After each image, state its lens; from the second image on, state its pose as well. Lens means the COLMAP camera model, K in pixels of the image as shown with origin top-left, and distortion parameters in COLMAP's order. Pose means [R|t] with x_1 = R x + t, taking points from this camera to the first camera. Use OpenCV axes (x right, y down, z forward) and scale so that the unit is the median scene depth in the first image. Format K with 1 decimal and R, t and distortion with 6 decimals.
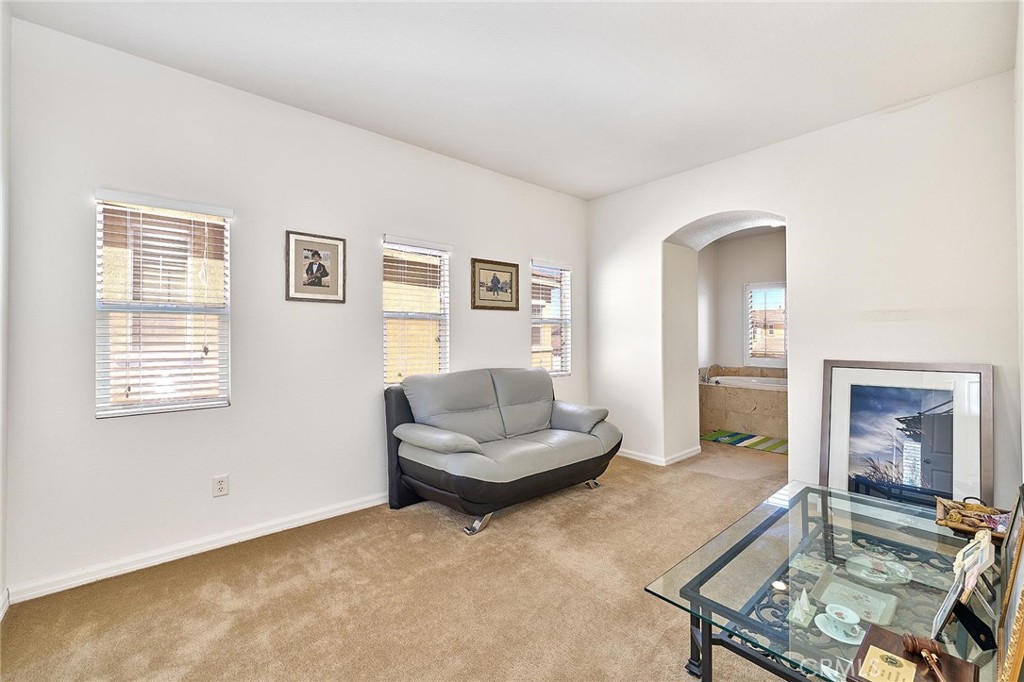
lens RADIAL K [[418.6, 0, 512.5], [0, 418.6, 337.8], [0, 0, 1]] dist [0.000327, 0.000041]
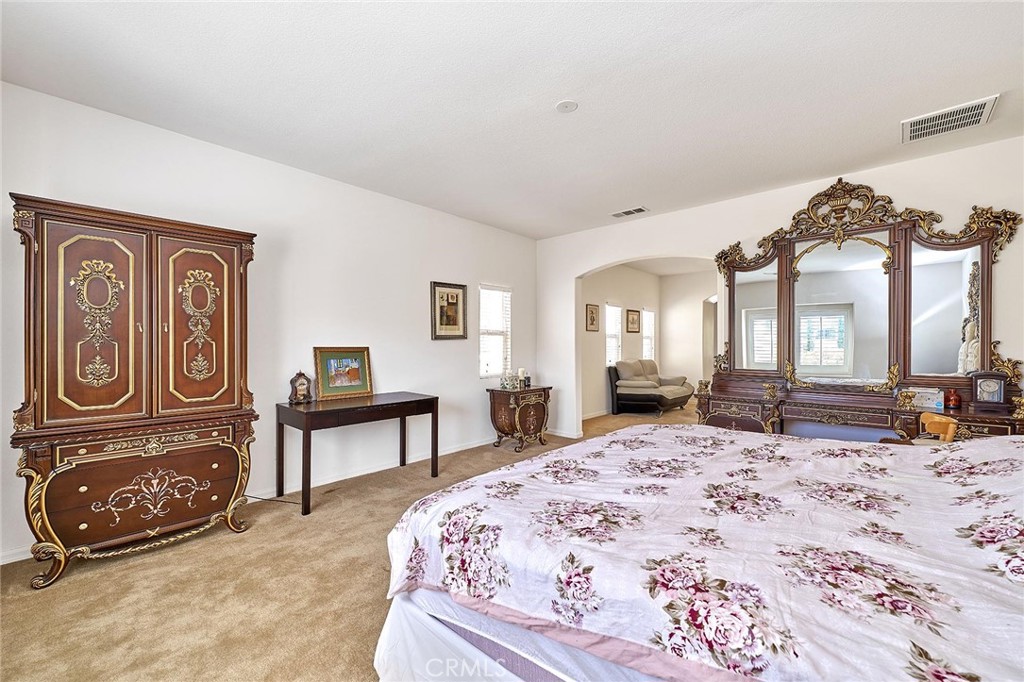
lens RADIAL K [[418.6, 0, 512.5], [0, 418.6, 337.8], [0, 0, 1]] dist [0.000327, 0.000041]
pose [[0.992473, -0.004470, 0.122380, -0.973939], [0.007780, 0.999616, -0.026586, 0.015380], [-0.122214, 0.027338, 0.992127, -1.138826]]
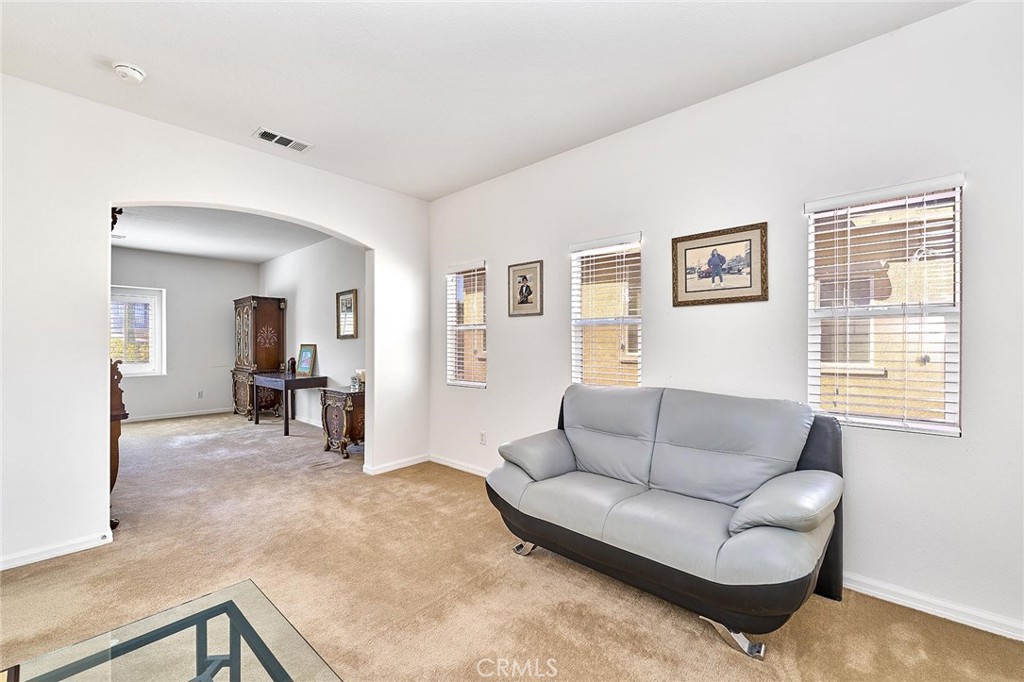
lens RADIAL K [[421.3, 0, 515.1], [0, 421.3, 344.8], [0, 0, 1]] dist [0.001289, 0.000161]
pose [[0.131281, 0.003431, -0.991339, 0.606435], [-0.004759, 0.999985, 0.002831, -0.001923], [0.991334, 0.004346, 0.131295, 0.617788]]
